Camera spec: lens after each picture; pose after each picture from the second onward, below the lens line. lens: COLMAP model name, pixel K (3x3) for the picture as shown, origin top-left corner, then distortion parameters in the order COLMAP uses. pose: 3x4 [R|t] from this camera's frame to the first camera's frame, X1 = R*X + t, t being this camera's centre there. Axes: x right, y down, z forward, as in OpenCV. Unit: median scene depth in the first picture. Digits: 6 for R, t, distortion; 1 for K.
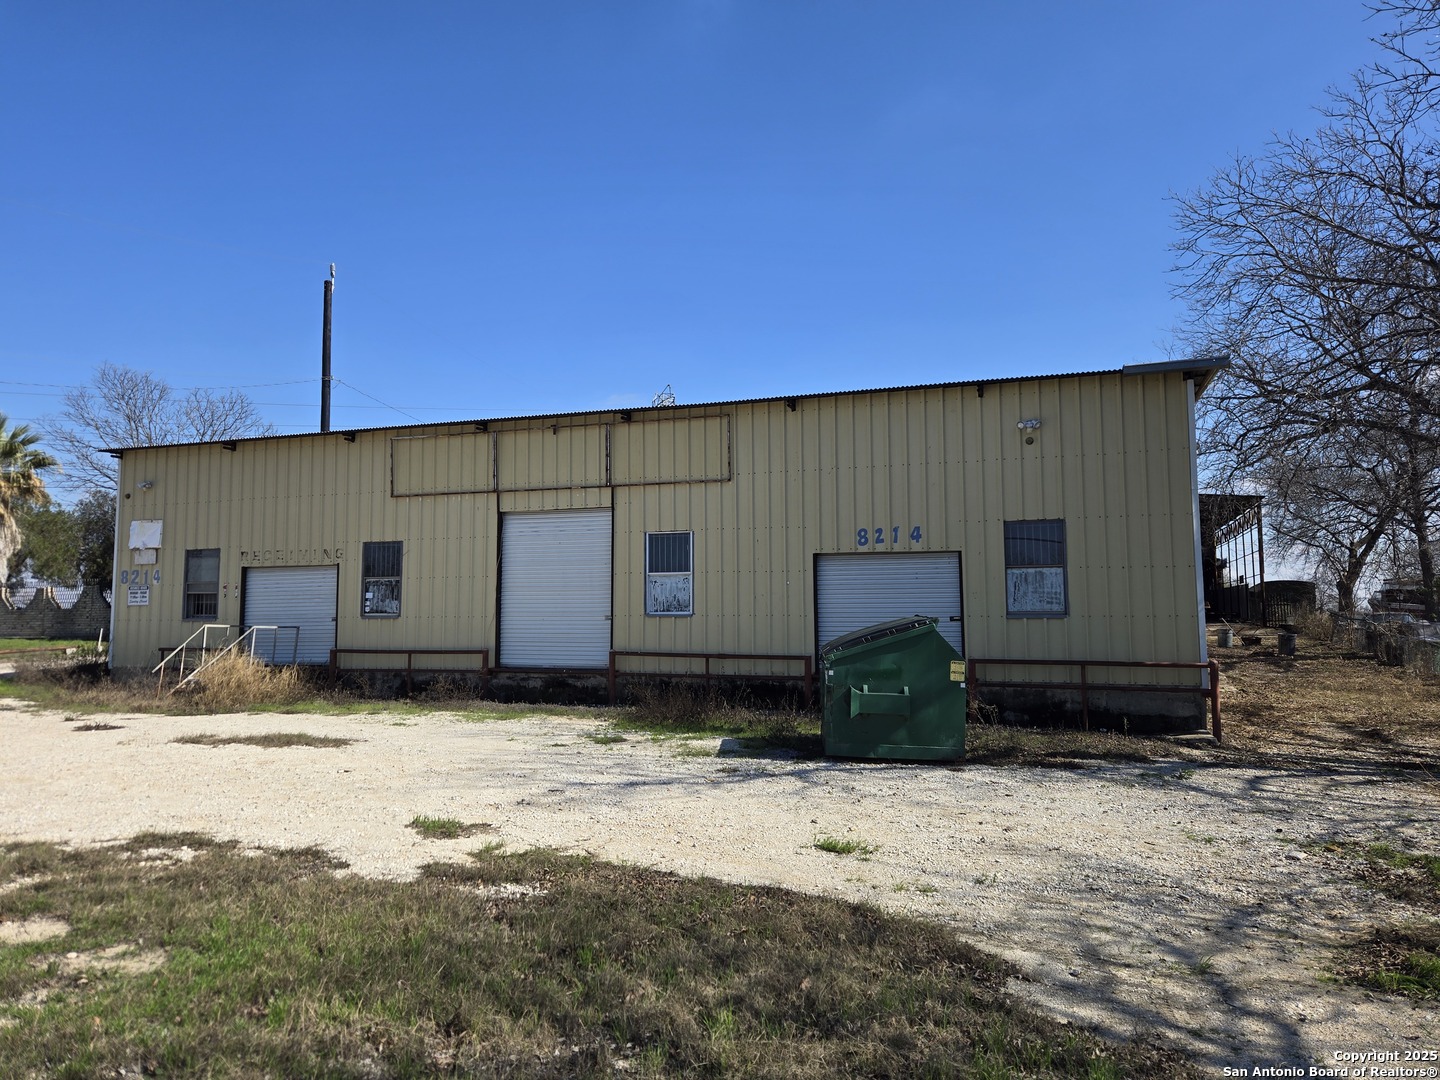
lens RADIAL K [[1113.4, 0, 719.4], [0, 1113.4, 535.4], [0, 0, 1]] dist [0.008200, 0.000366]
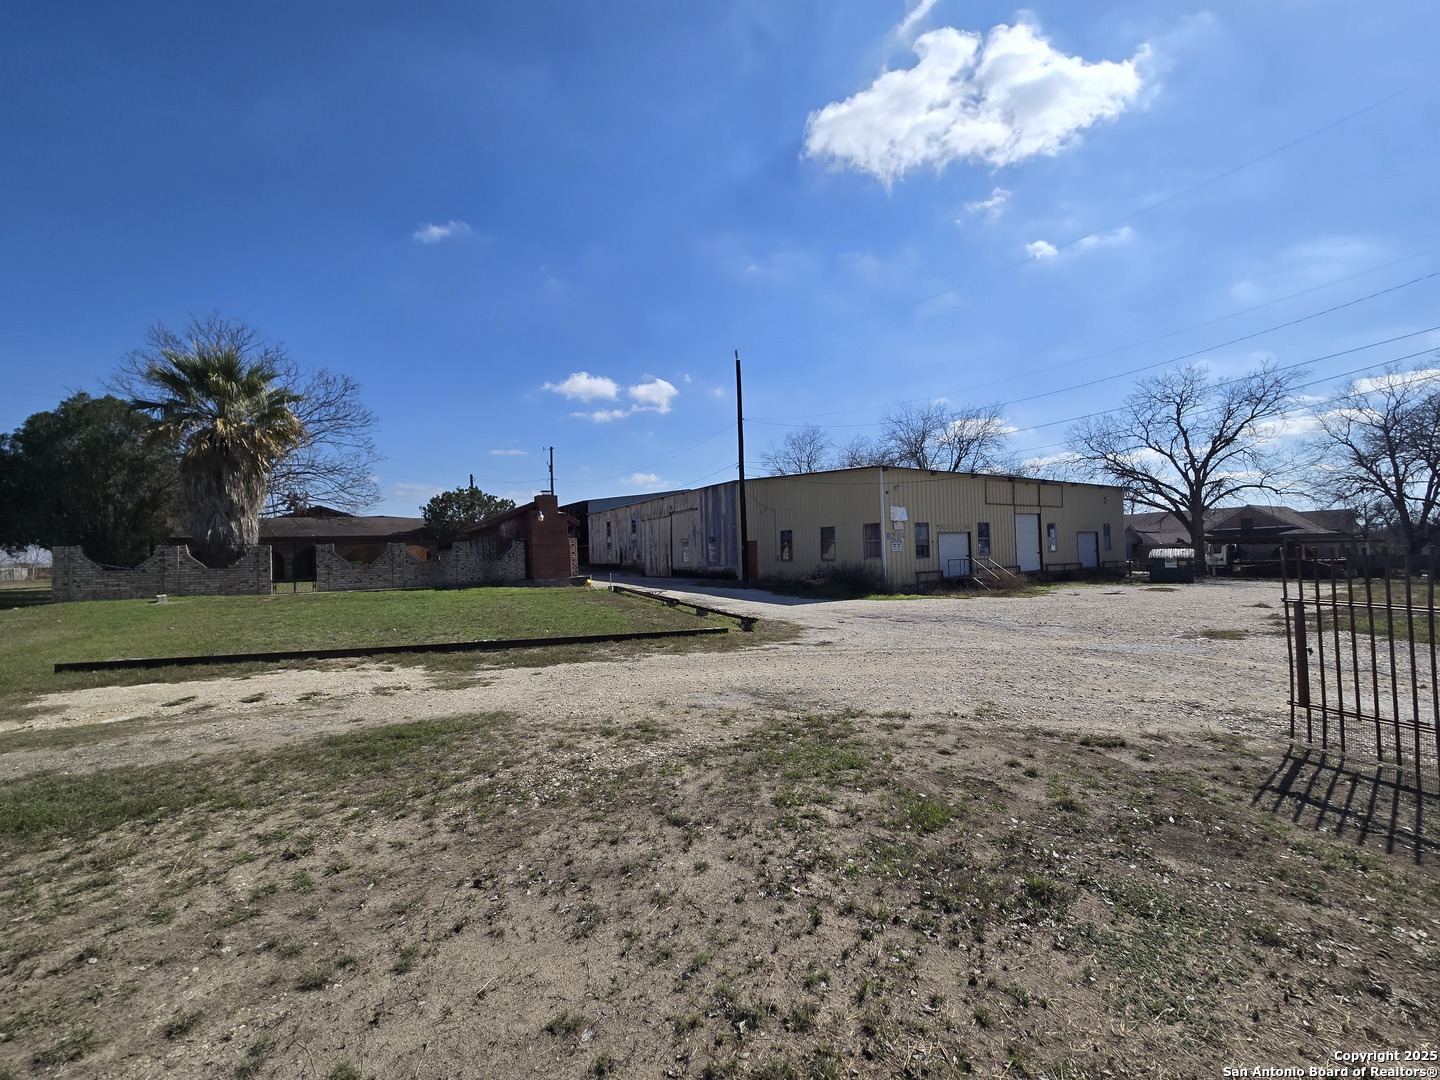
lens RADIAL K [[587.4, 0, 722.6], [0, 587.4, 541.4], [0, 0, 1]] dist [-0.001923, 0.002958]
pose [[0.578809, 0.006797, 0.815435, -1.620577], [-0.028854, 0.999510, 0.012150, 0.046153], [-0.814953, -0.030561, 0.578721, 0.721363]]
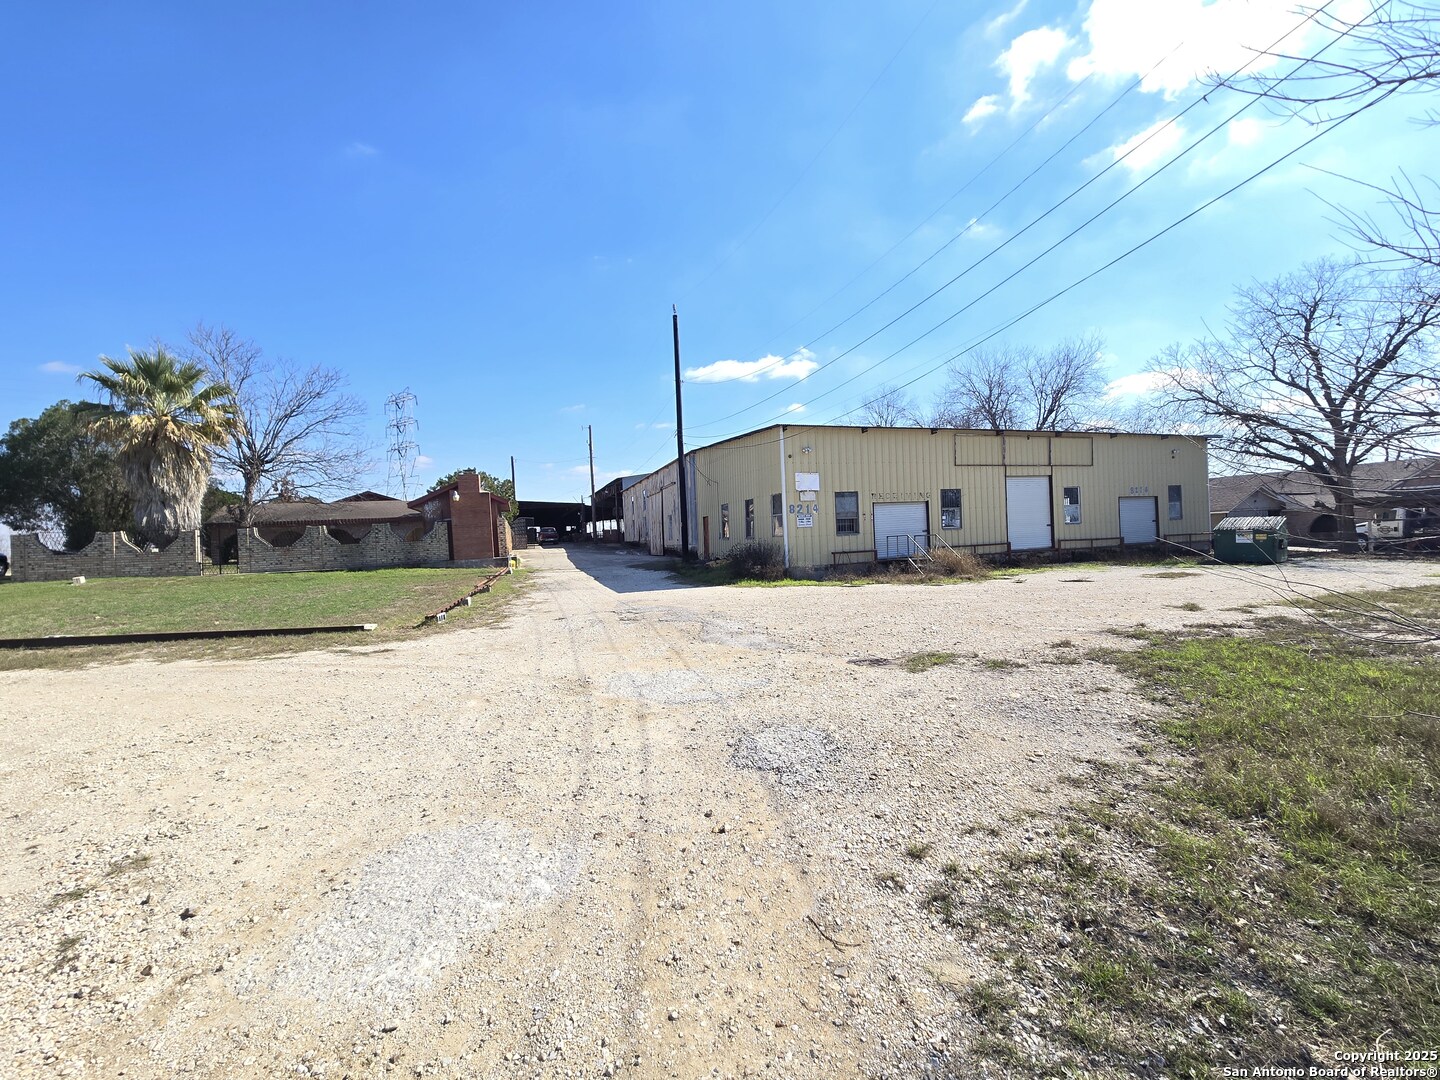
lens RADIAL K [[587.4, 0, 718.0], [0, 587.4, 538.9], [0, 0, 1]] dist [-0.001923, 0.002958]
pose [[0.758225, -0.031457, 0.651233, -1.242886], [-0.006406, 0.998428, 0.055686, 0.036909], [-0.651961, -0.046394, 0.756832, 0.492950]]
